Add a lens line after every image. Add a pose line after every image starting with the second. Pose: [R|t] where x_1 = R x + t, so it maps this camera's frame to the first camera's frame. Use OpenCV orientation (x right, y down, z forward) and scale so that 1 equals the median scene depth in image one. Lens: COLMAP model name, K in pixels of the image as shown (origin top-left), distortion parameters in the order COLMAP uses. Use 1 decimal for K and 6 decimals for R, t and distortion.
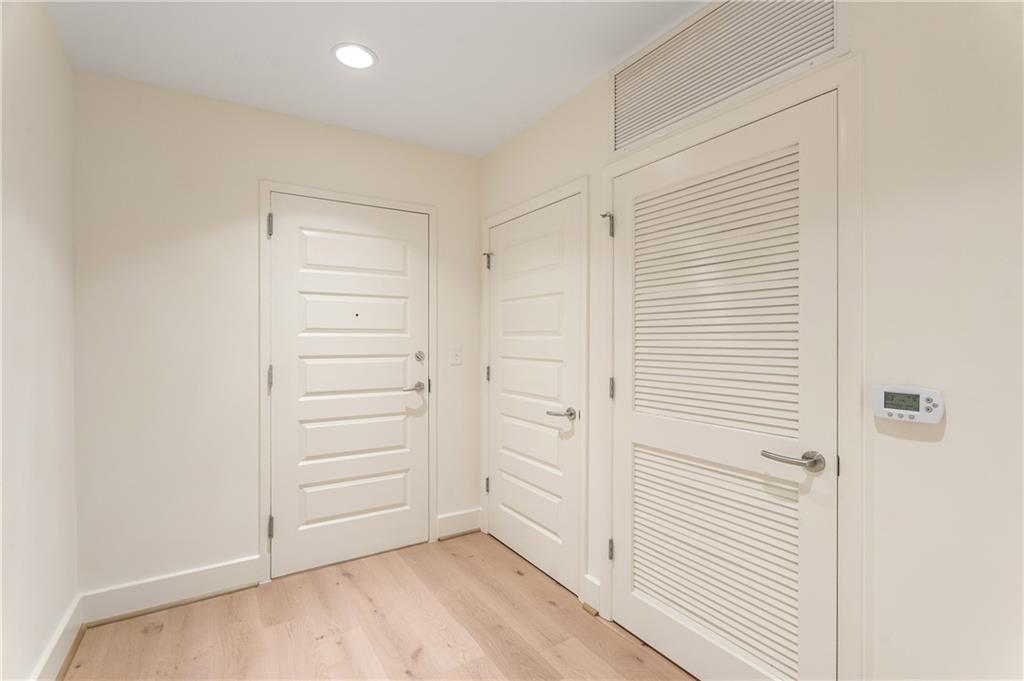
lens RADIAL K [[470.8, 0, 512.0], [0, 470.8, 340.5], [0, 0, 1]] dist [0.002653, 0.000602]
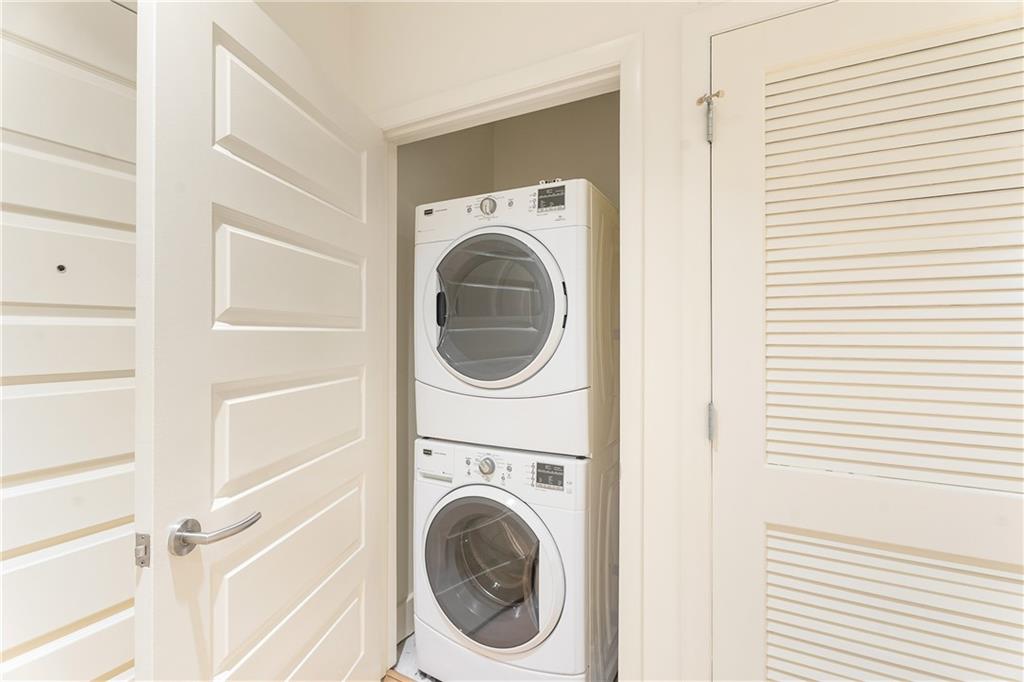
lens RADIAL K [[449.7, 0, 262.7], [0, 449.7, 332.8], [0, 0, 1]] dist [0.001136, 0.000263]
pose [[0.927350, 0.001768, 0.374192, -0.475281], [-0.000337, 0.999992, -0.003890, 0.000883], [-0.374196, 0.003481, 0.927343, 0.735779]]
